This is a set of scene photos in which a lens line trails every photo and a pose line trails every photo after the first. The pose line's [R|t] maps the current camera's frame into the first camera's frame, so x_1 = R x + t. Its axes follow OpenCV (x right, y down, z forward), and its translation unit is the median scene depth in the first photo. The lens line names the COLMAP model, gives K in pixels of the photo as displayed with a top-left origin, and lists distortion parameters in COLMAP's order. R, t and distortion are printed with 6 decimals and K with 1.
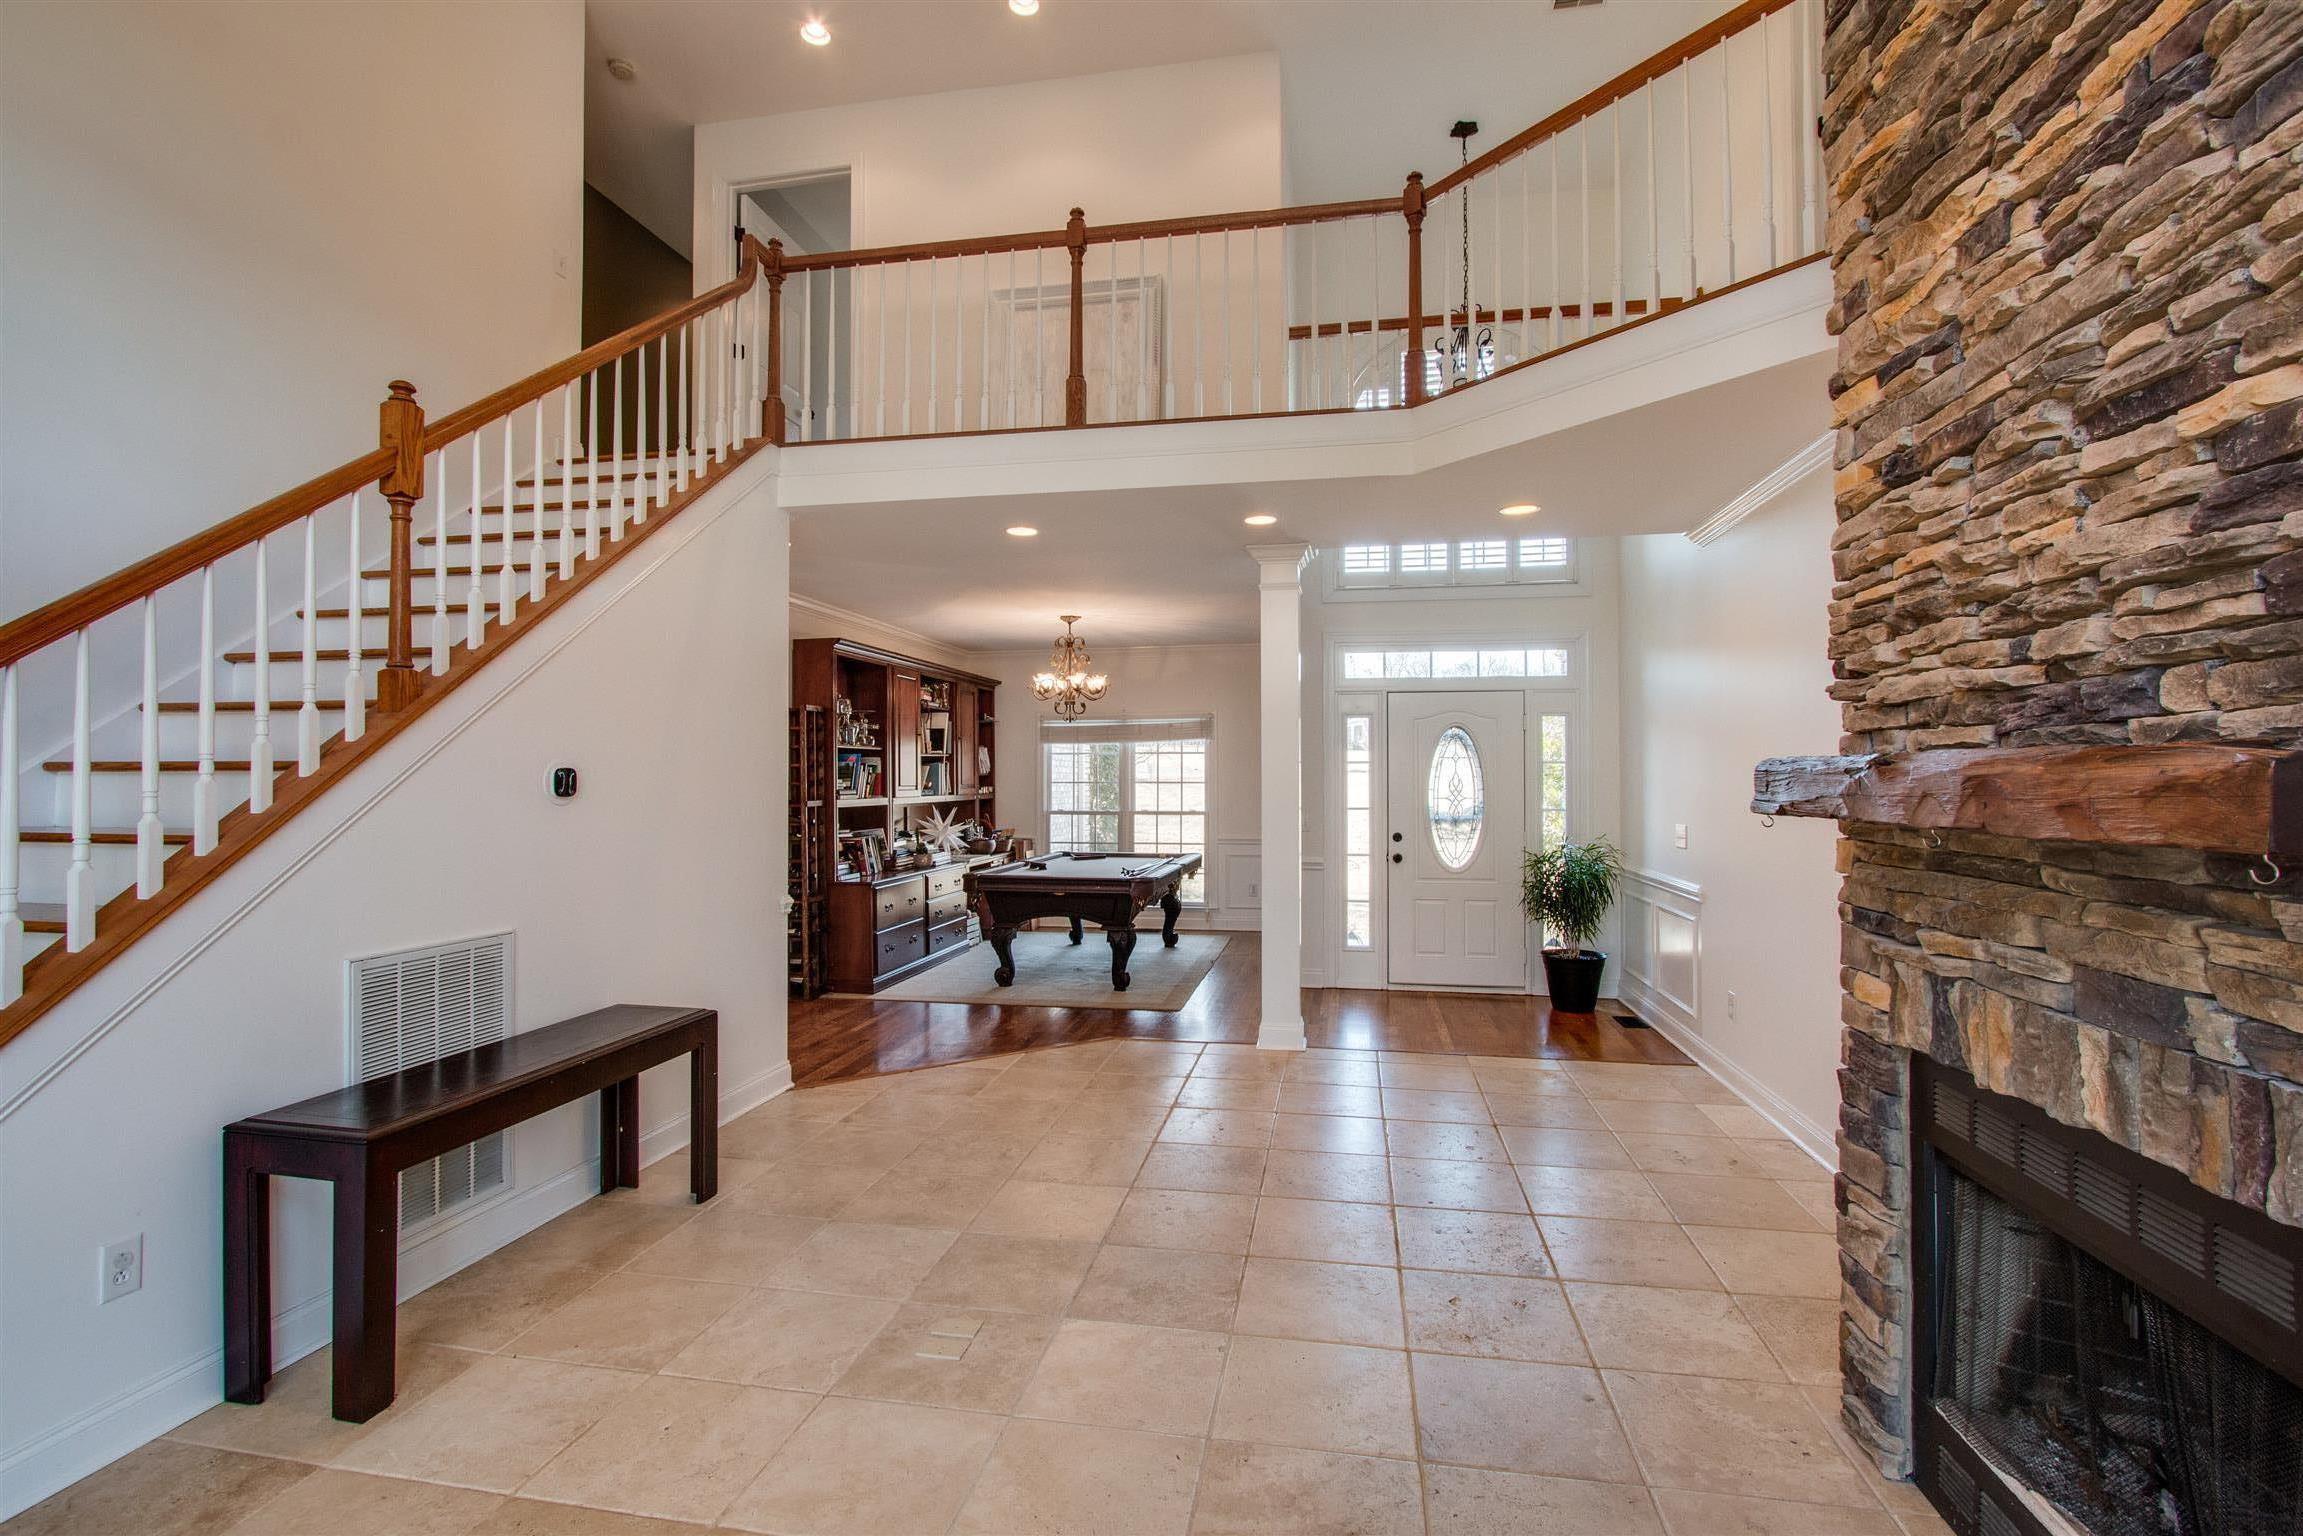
lens RADIAL K [[1062.1, 0, 1151.5], [0, 1062.1, 768.0], [0, 0, 1]] dist [0.000624, 0.000062]
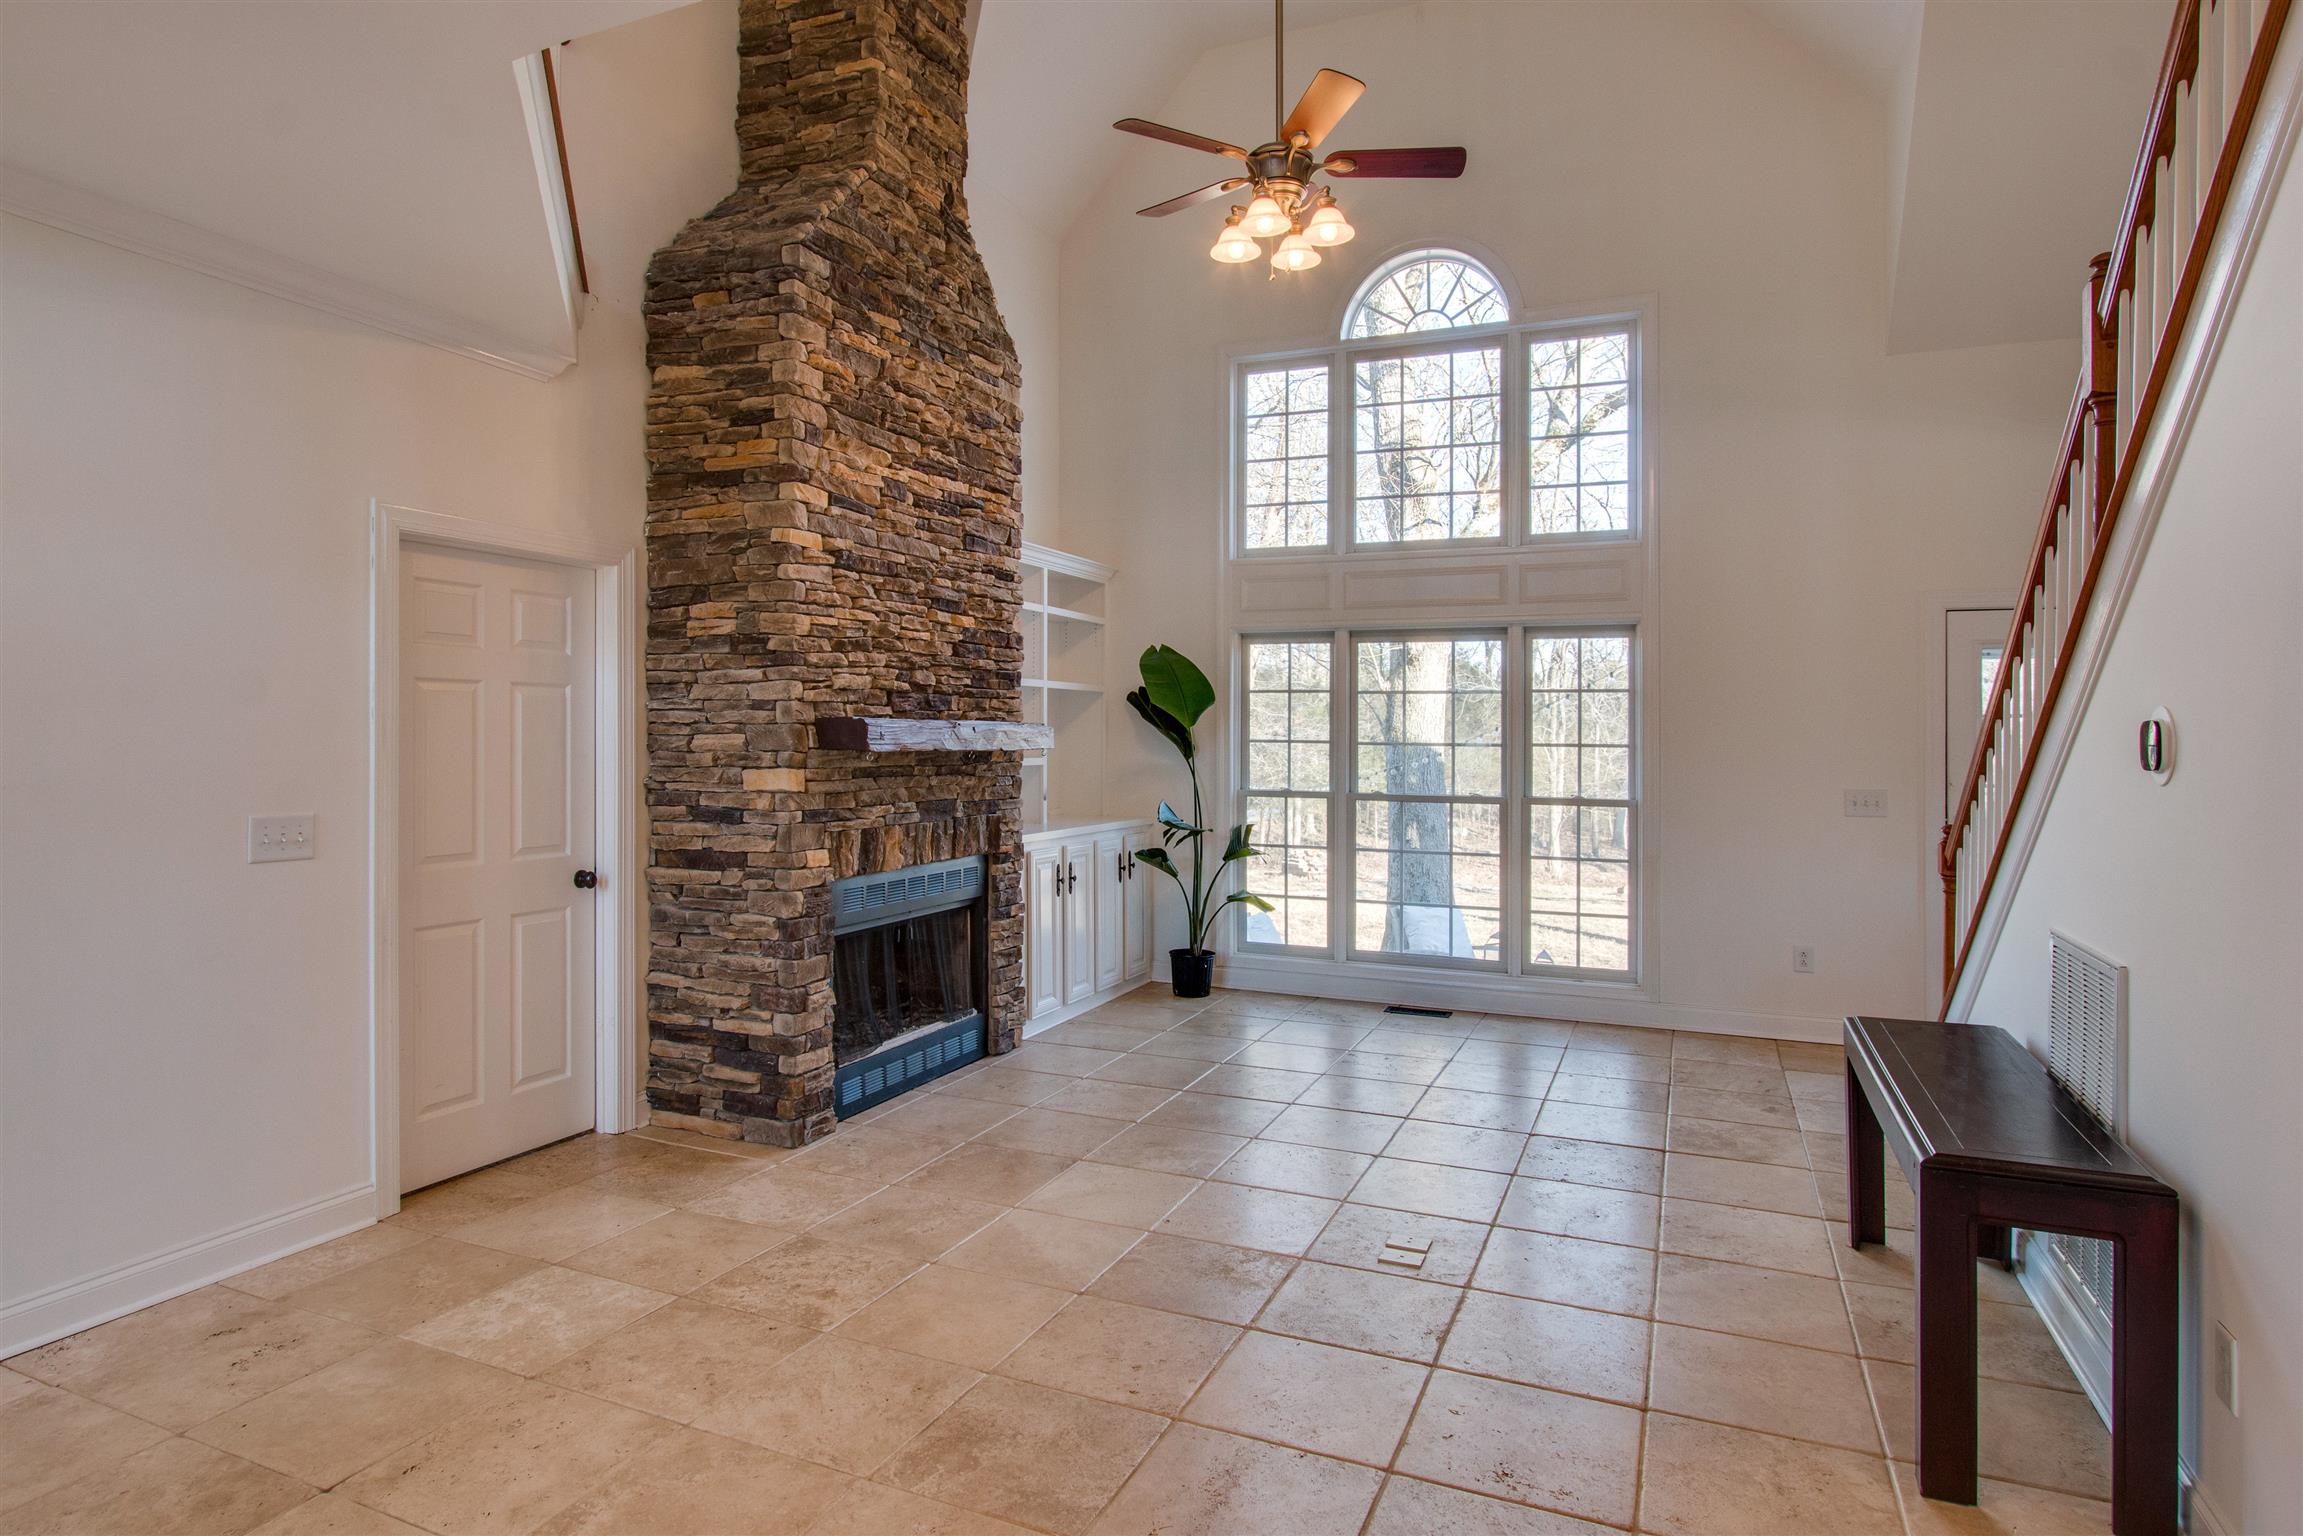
lens RADIAL K [[1261.3, 0, 1147.7], [0, 1261.3, 739.3], [0, 0, 1]] dist [-0.019422, -0.000098]
pose [[-0.973012, -0.005265, 0.230696, -0.242793], [-0.006655, 0.999964, -0.005246, 0.026422], [-0.230660, -0.006640, -0.973012, 2.473843]]
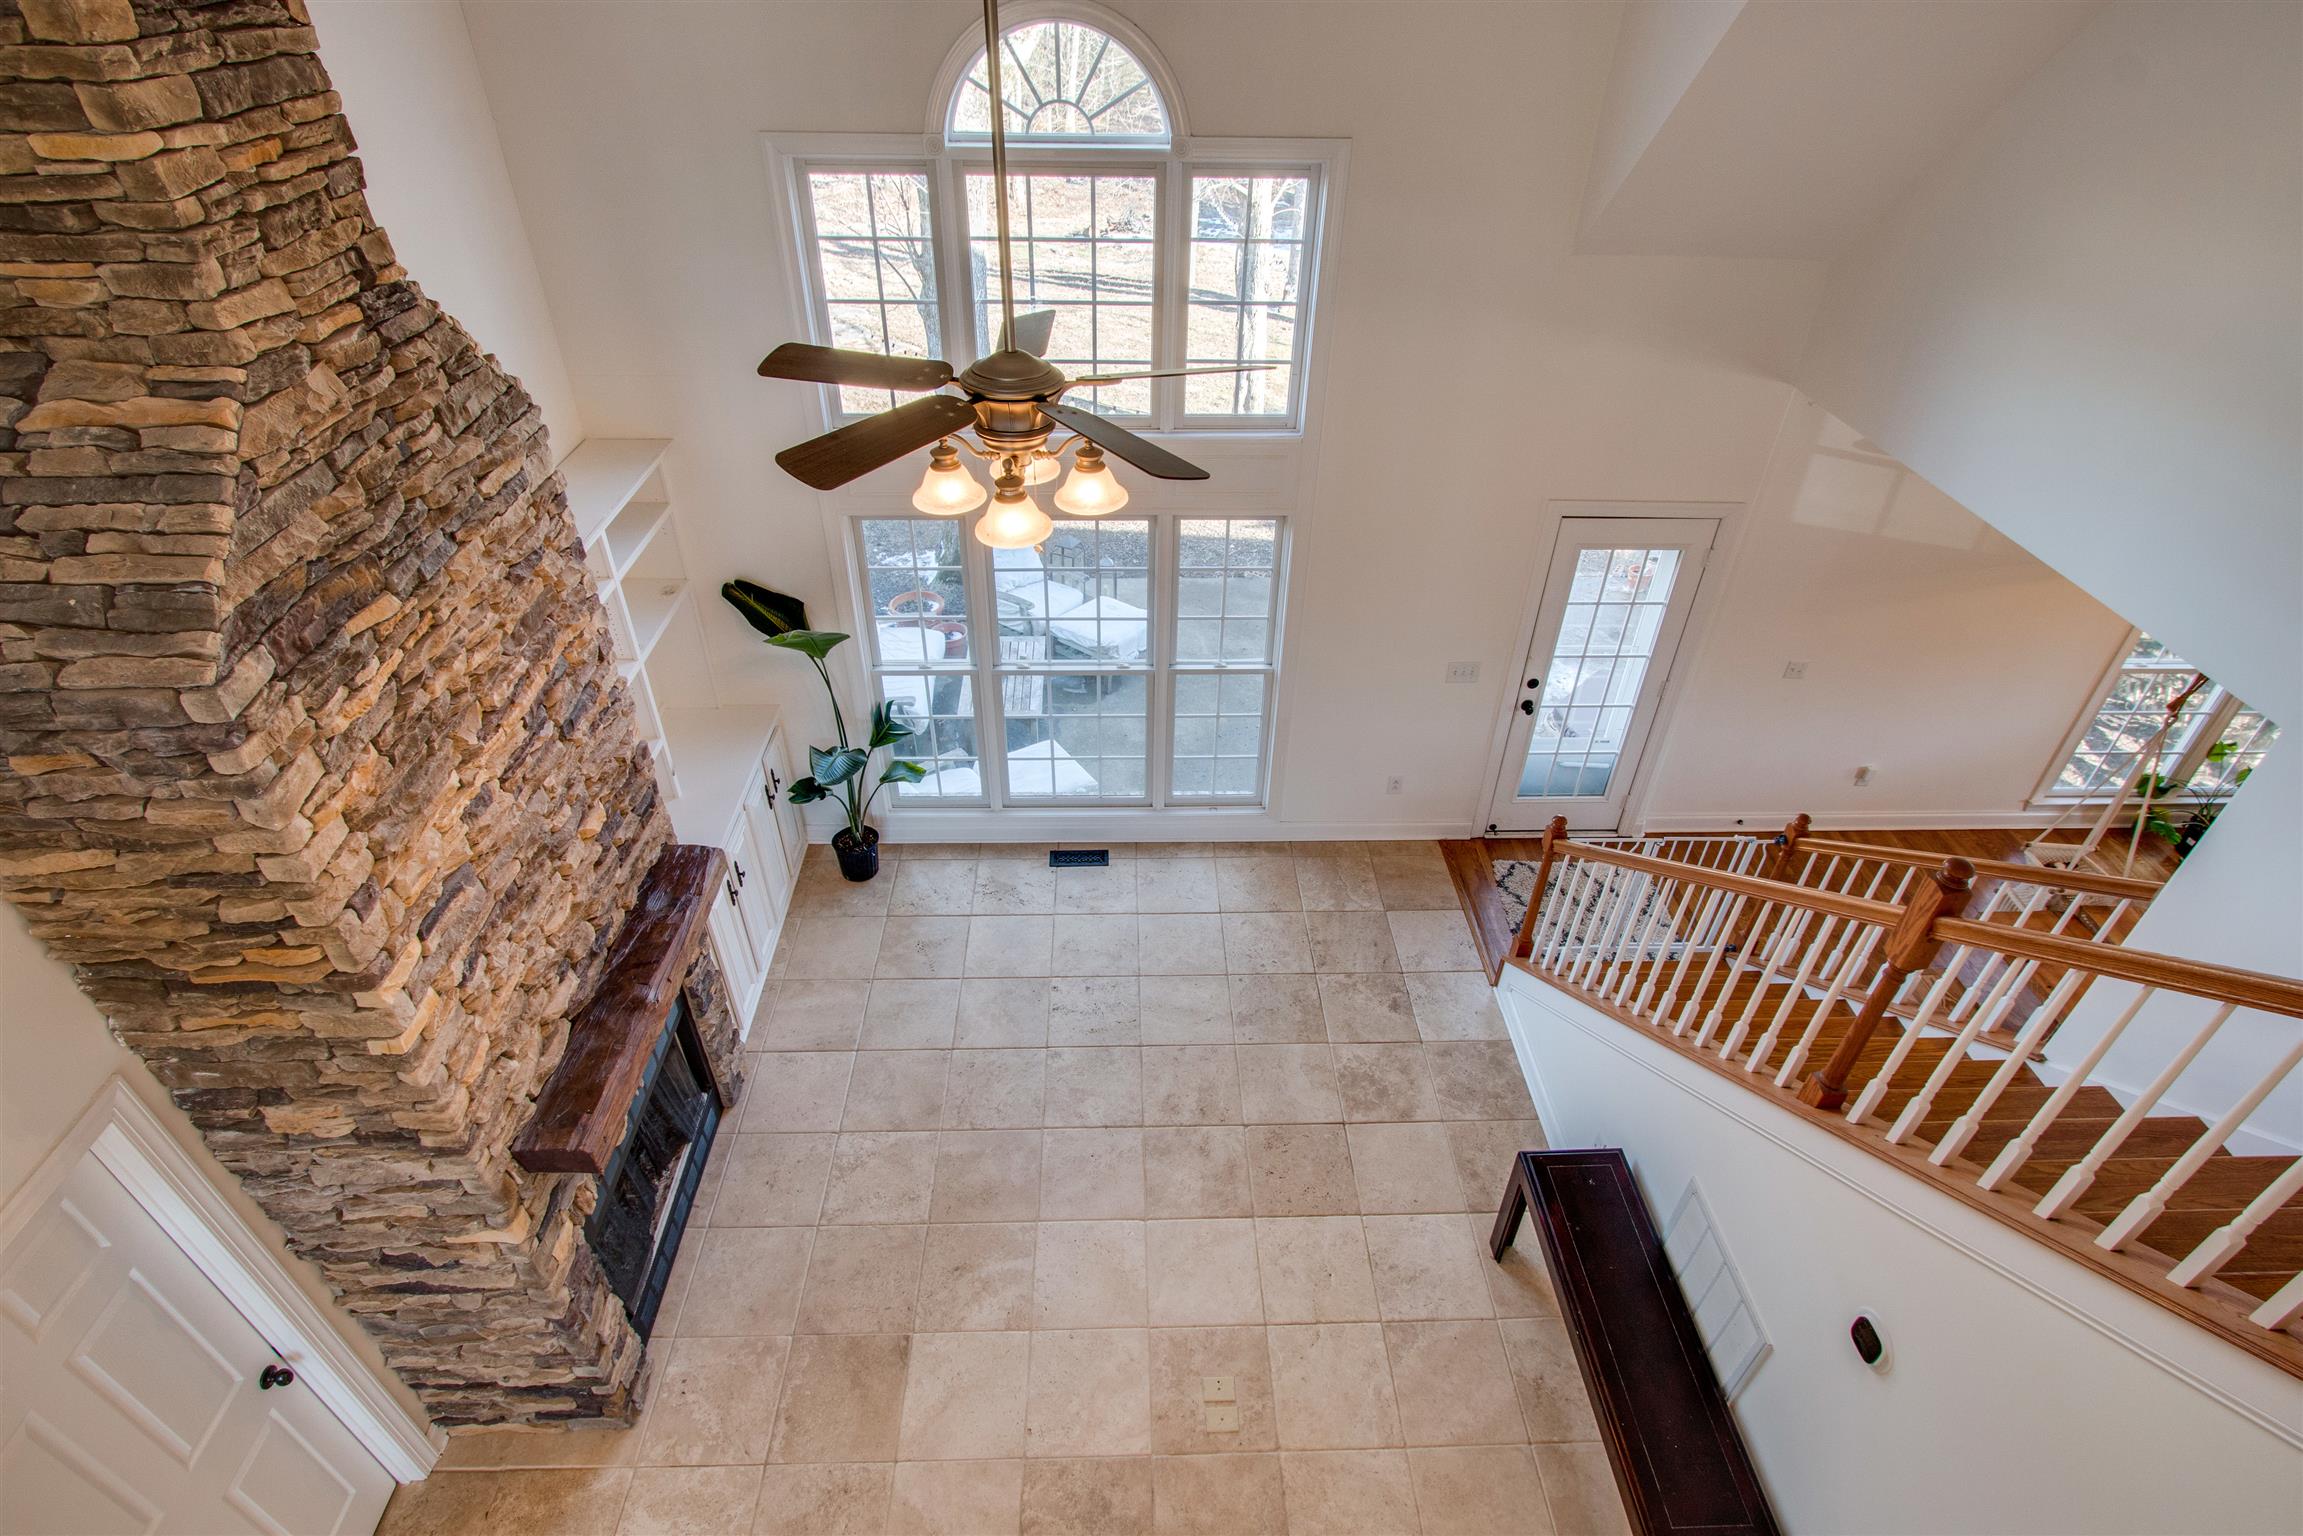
lens RADIAL K [[1144.3, 0, 1151.5], [0, 1144.3, 768.0], [0, 0, 1]] dist [-0.014781, -0.000162]
pose [[-0.977773, 0.109843, -0.178591, 0.083632], [-0.019571, 0.800249, 0.599349, -1.120314], [0.208752, 0.589522, -0.780312, 1.777179]]
